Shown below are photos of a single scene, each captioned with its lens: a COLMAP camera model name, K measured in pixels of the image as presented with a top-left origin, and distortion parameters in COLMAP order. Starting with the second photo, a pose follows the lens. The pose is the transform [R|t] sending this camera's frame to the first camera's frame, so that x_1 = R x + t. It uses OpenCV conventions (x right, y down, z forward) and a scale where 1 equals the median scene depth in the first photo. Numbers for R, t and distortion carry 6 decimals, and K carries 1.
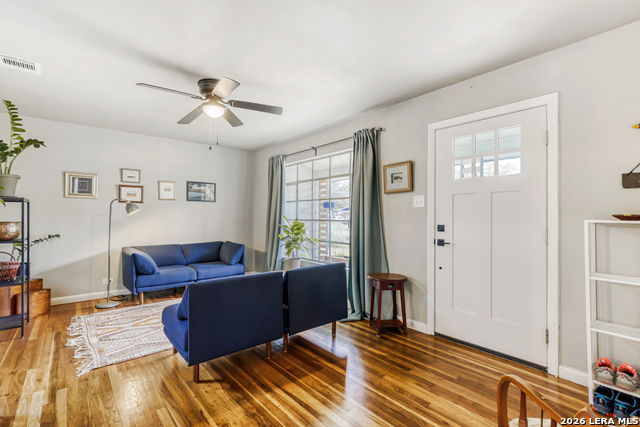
lens RADIAL K [[295.5, 0, 320.2], [0, 295.5, 214.0], [0, 0, 1]] dist [-0.005033, -0.000803]
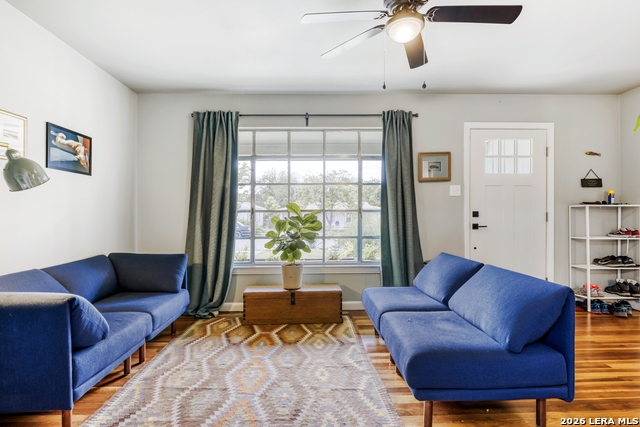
lens RADIAL K [[326.3, 0, 319.8], [0, 326.3, 213.5], [0, 0, 1]] dist [-0.007094, 0.000336]
pose [[0.636565, -0.007232, 0.771189, -0.835145], [-0.000360, 0.999953, 0.009674, 0.028499], [-0.771223, -0.006436, 0.636533, 0.560644]]
